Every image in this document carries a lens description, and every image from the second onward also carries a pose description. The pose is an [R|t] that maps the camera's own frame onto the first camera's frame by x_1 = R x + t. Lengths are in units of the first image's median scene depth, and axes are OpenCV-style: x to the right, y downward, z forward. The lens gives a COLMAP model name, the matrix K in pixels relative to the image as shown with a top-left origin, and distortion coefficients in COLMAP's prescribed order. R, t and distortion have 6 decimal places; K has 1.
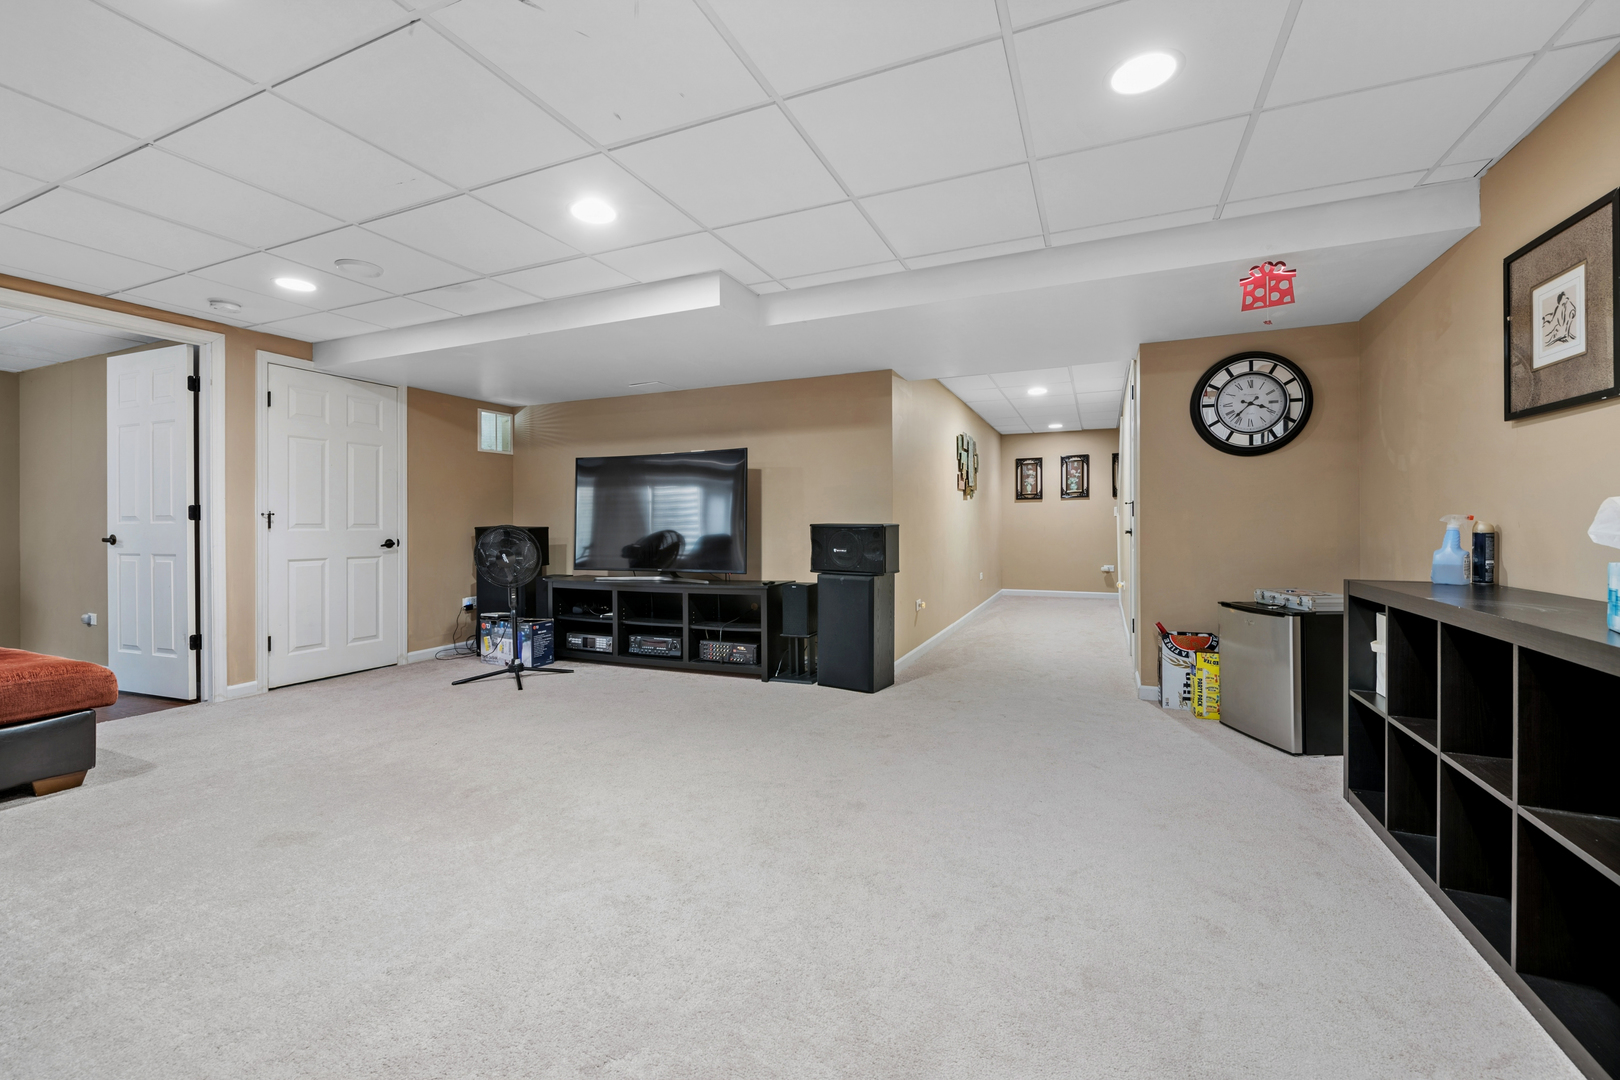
lens RADIAL K [[673.3, 0, 804.4], [0, 673.3, 526.7], [0, 0, 1]] dist [-0.001187, -0.000153]
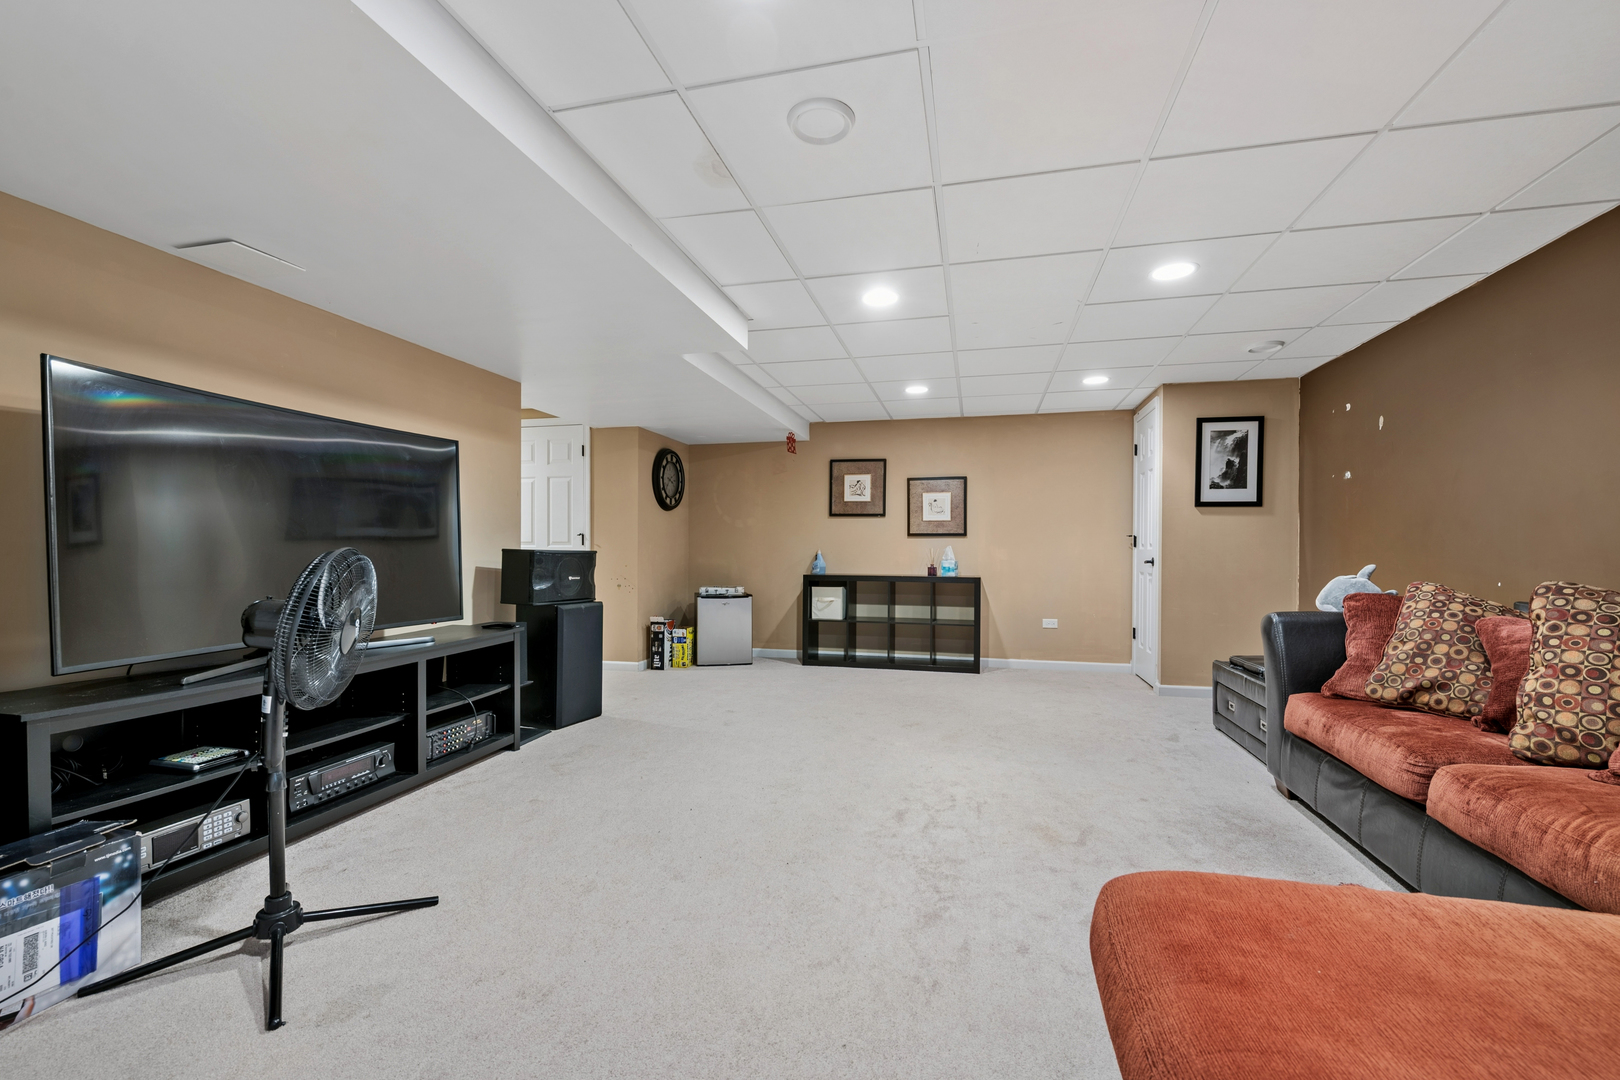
lens RADIAL K [[673.3, 0, 804.4], [0, 673.3, 526.7], [0, 0, 1]] dist [-0.001187, -0.000153]
pose [[-0.168745, 0.039247, 0.984878, -0.994695], [0.003113, 0.999223, -0.039285, 0.001979], [-0.985655, -0.003563, -0.168736, 0.889758]]
